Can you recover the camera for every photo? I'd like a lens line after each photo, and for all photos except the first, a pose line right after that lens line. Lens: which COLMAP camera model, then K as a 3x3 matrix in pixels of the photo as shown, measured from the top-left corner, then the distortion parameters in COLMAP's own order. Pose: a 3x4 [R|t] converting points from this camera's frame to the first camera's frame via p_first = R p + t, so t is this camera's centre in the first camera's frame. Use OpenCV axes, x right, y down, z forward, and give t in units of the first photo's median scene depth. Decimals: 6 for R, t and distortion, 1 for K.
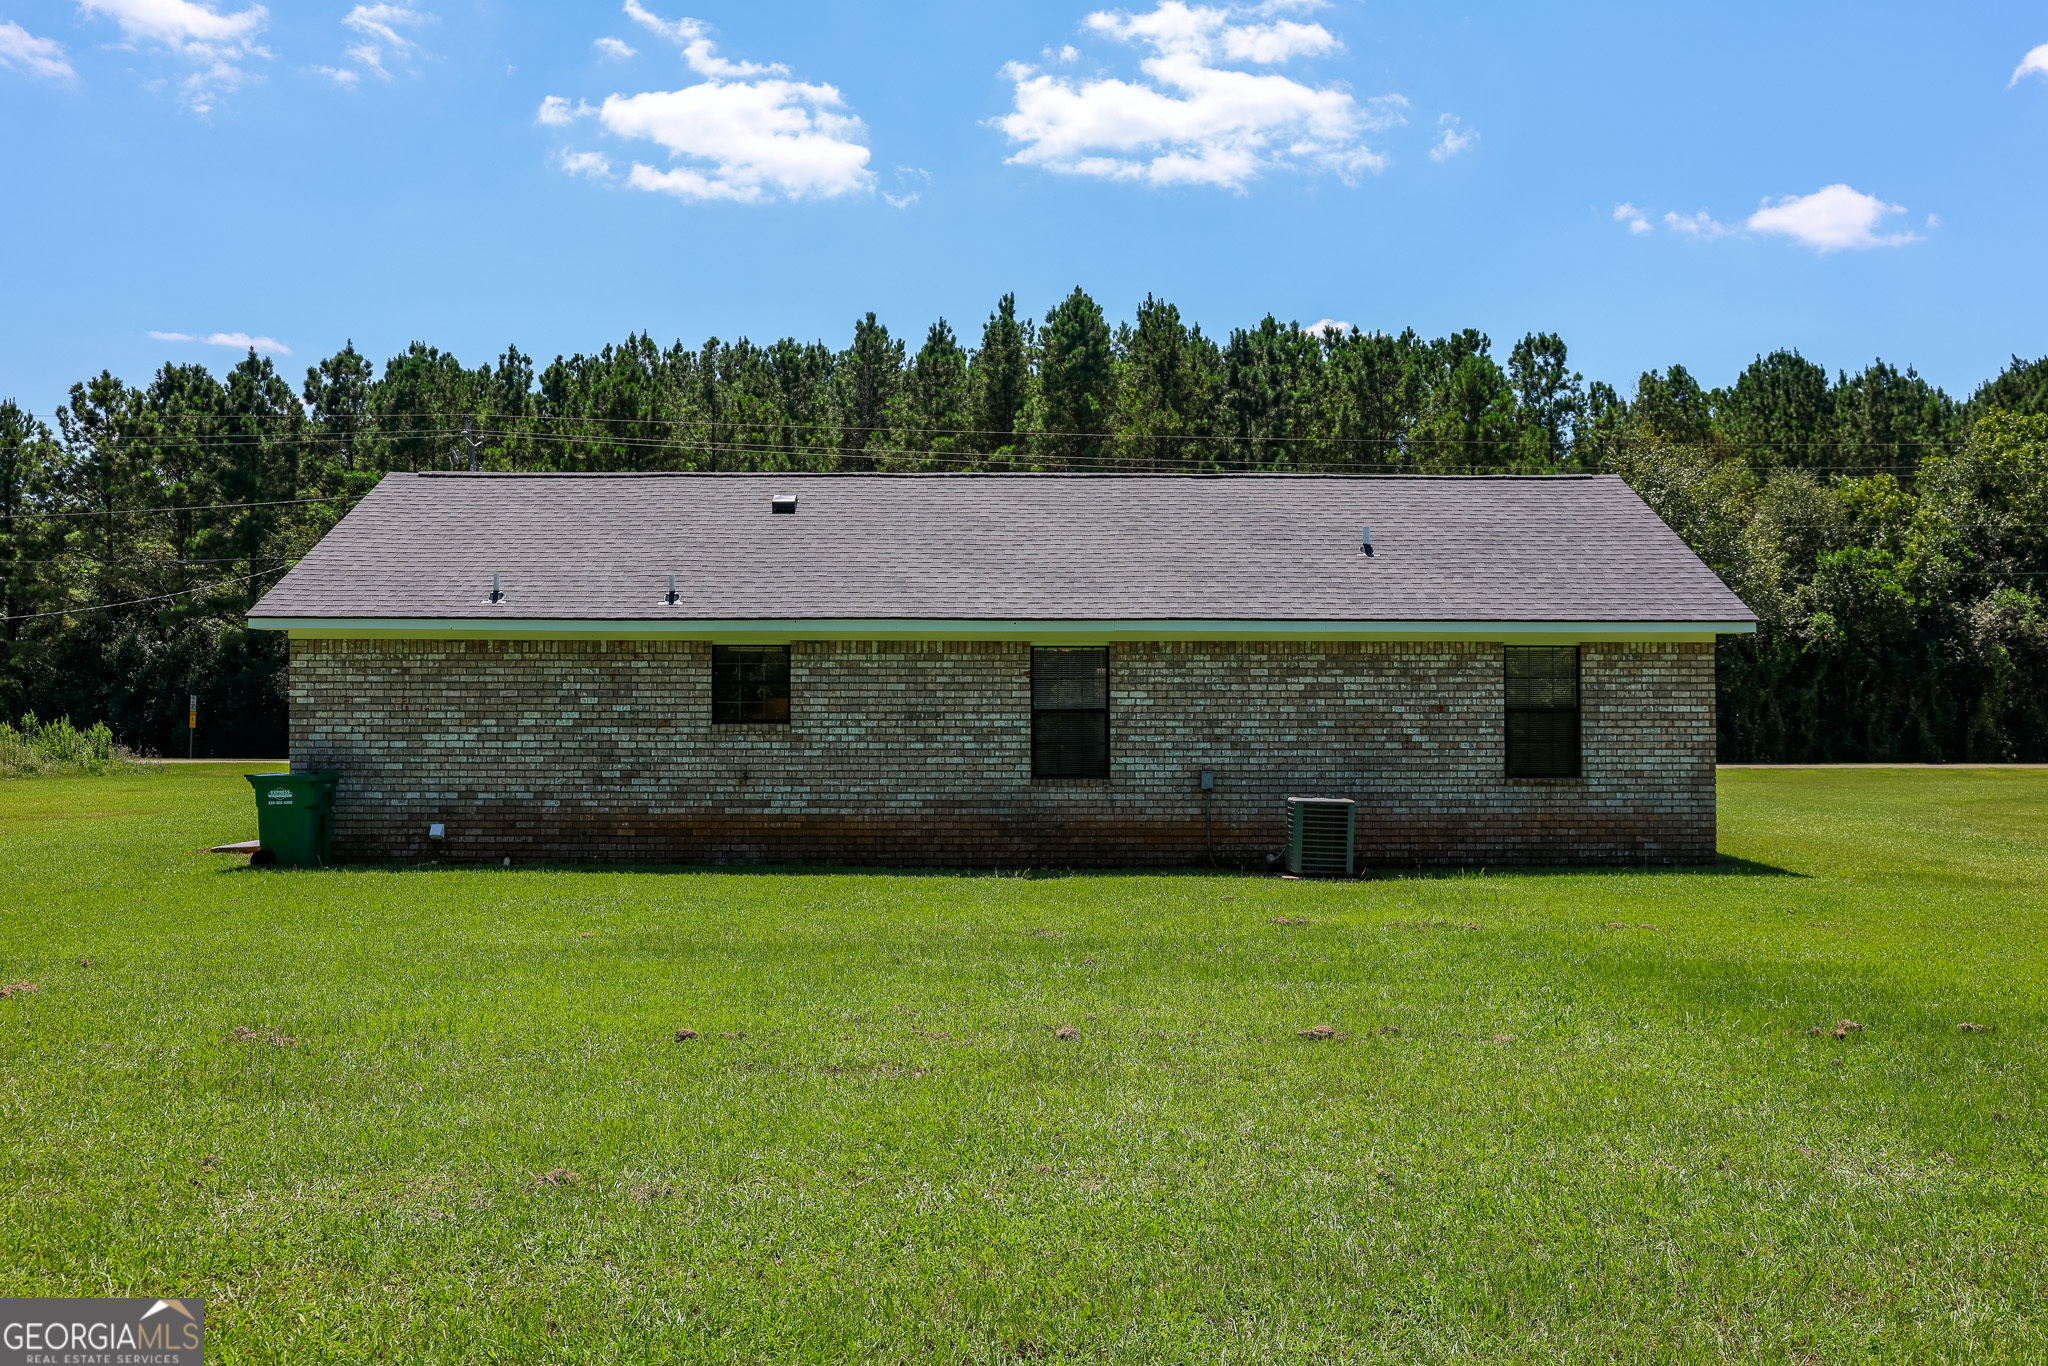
lens RADIAL K [[1804.8, 0, 1027.5], [0, 1804.8, 679.6], [0, 0, 1]] dist [-0.047814, 0.003203]
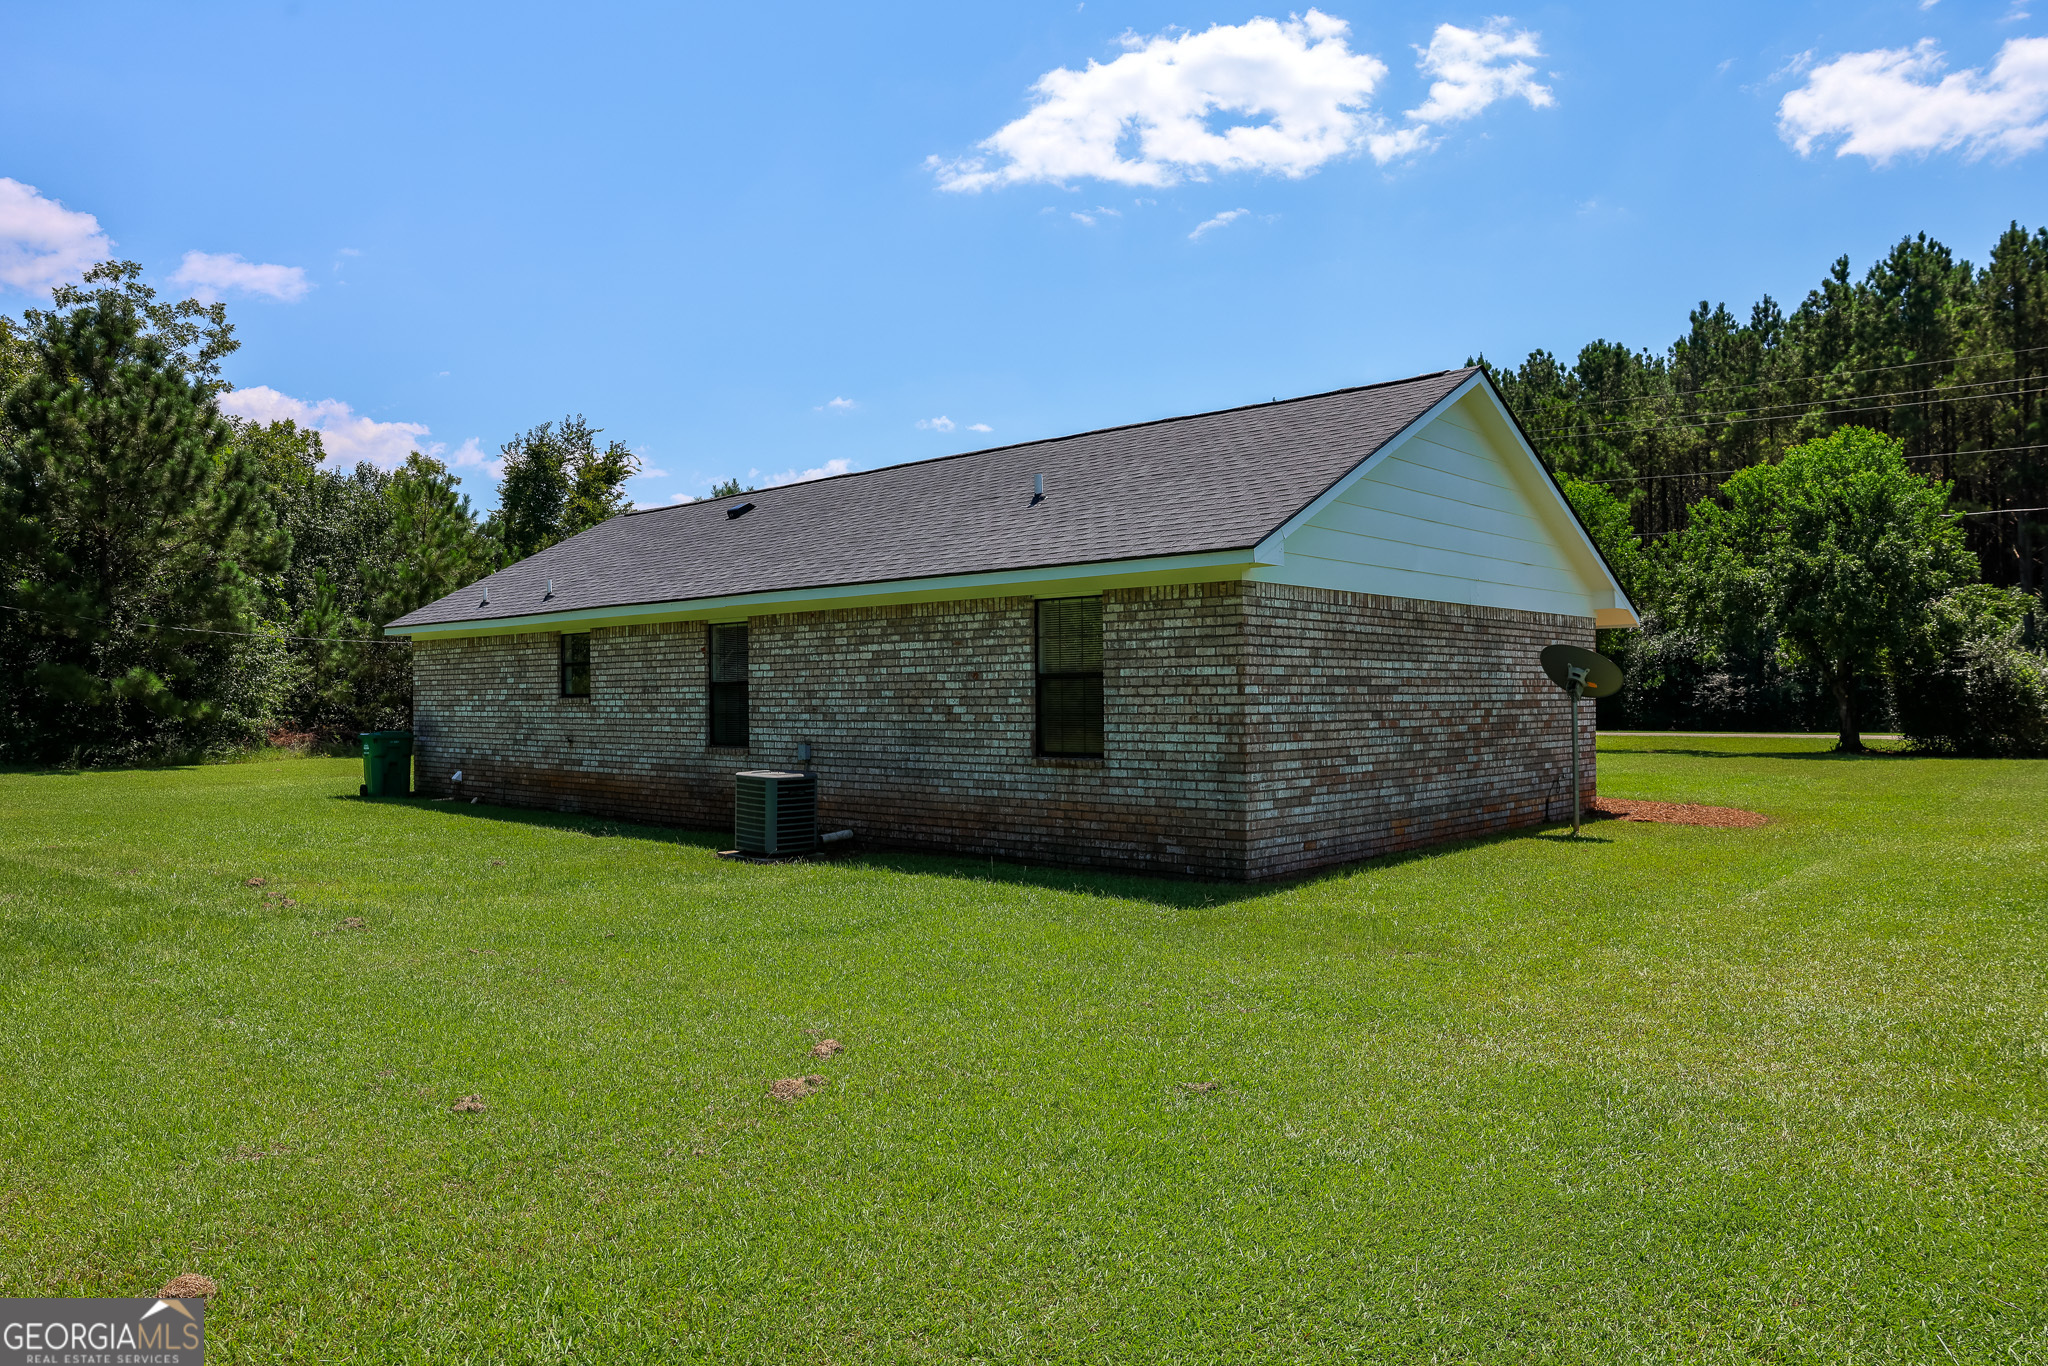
lens RADIAL K [[1407.0, 0, 1018.4], [0, 1407.0, 686.6], [0, 0, 1]] dist [-0.061877, 0.015594]
pose [[0.721290, -0.011135, -0.692544, 0.719745], [0.024835, 0.999644, 0.009793, 0.015254], [0.692188, -0.024263, 0.721310, 0.522308]]
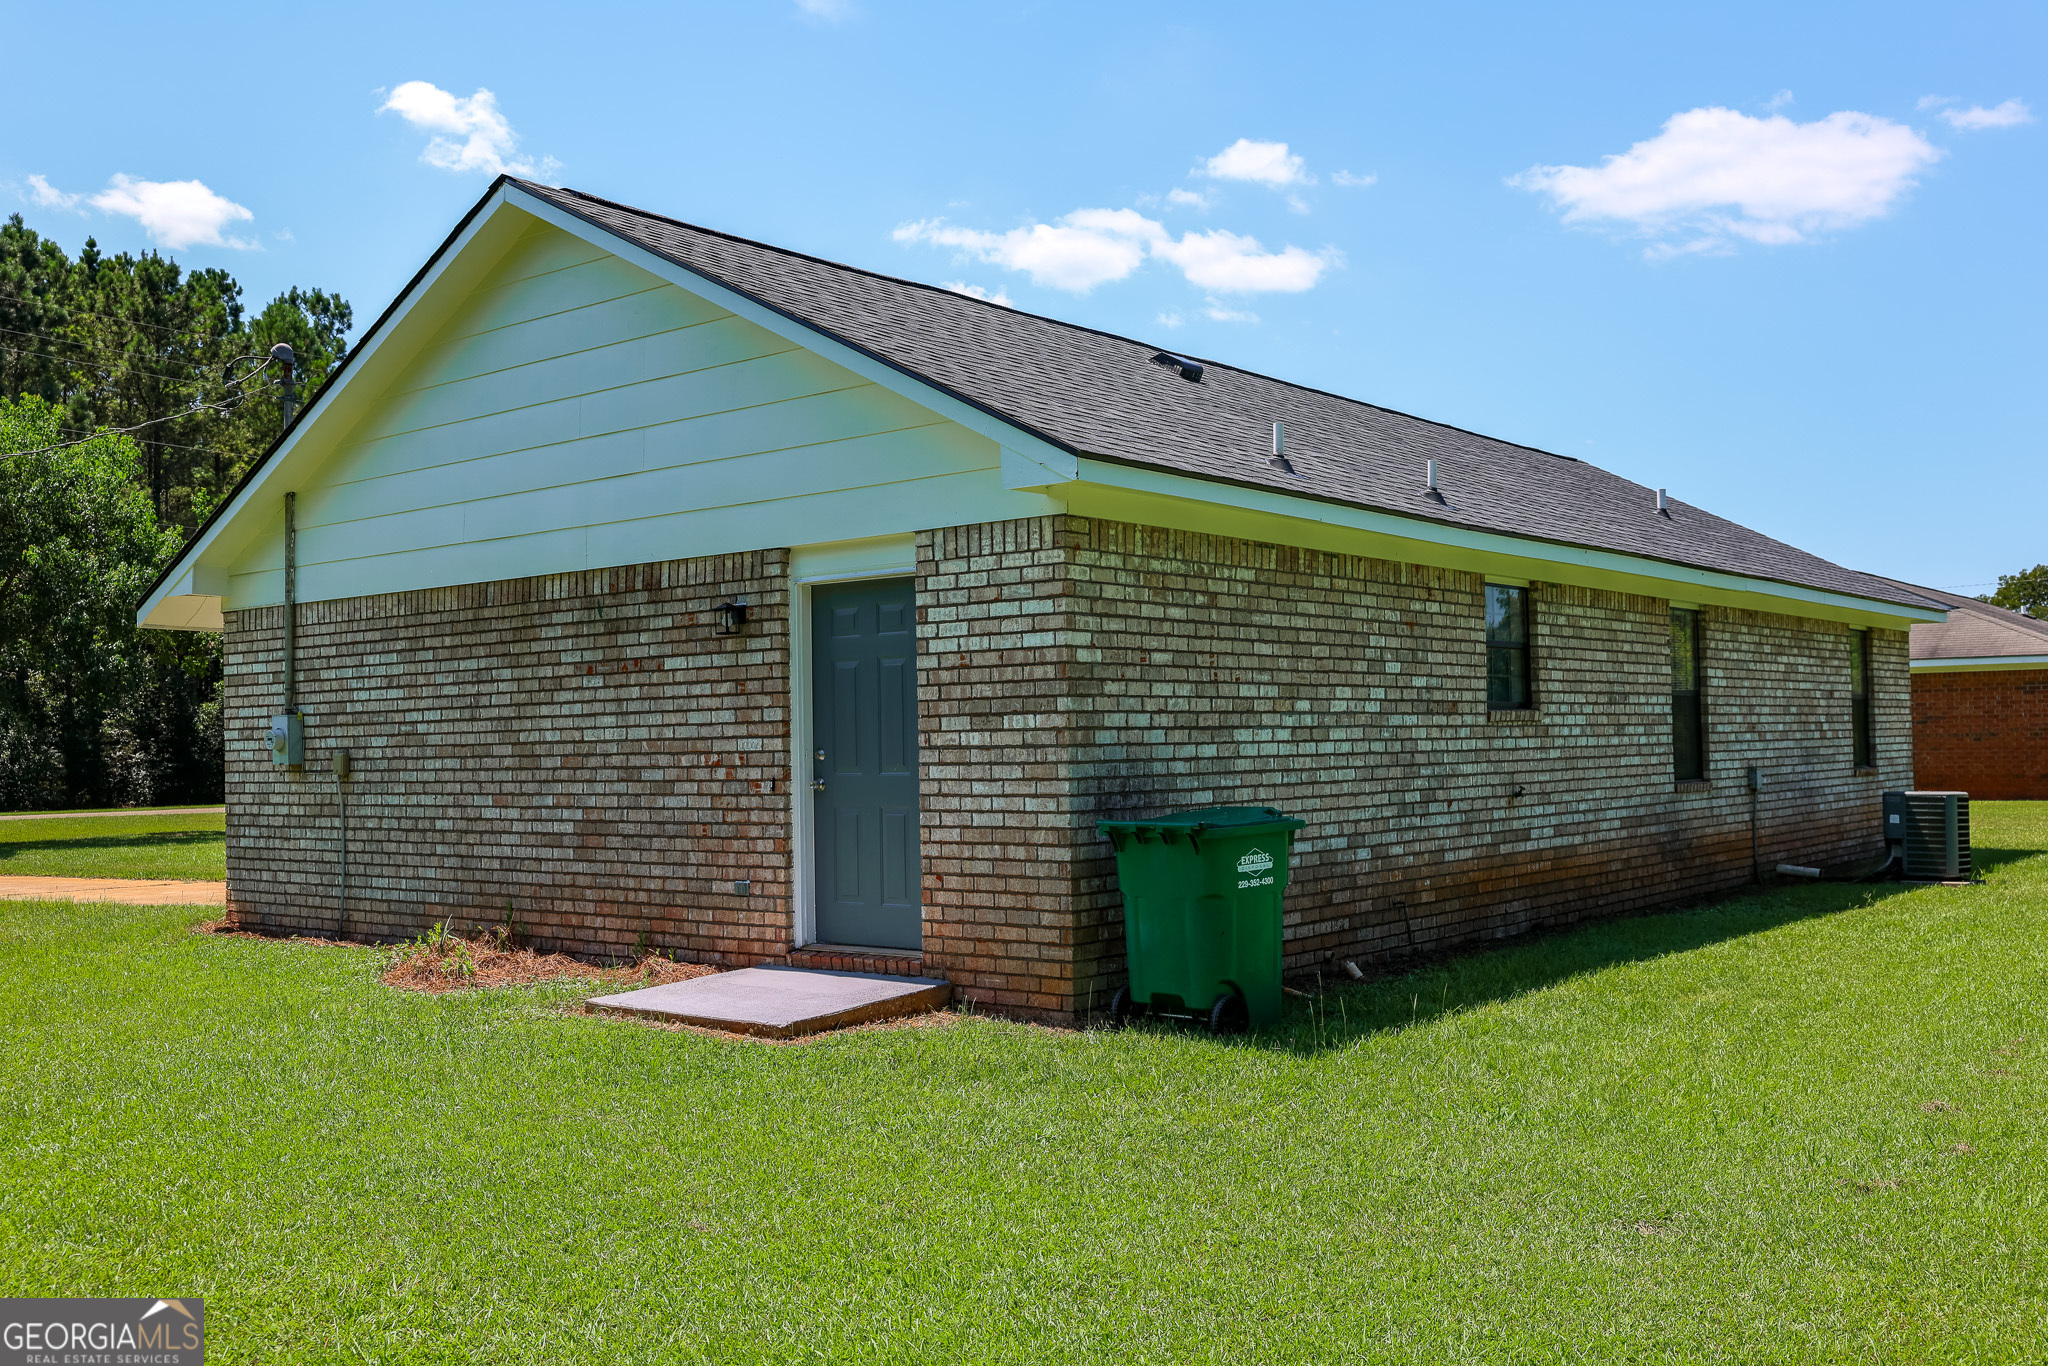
lens RADIAL K [[1878.4, 0, 1029.0], [0, 1878.4, 693.8], [0, 0, 1]] dist [0.016639, 0.000000]
pose [[0.631504, 0.007581, 0.775336, -0.768271], [-0.000435, 0.999956, -0.009423, 0.025275], [-0.775373, 0.005613, 0.631479, 0.713695]]
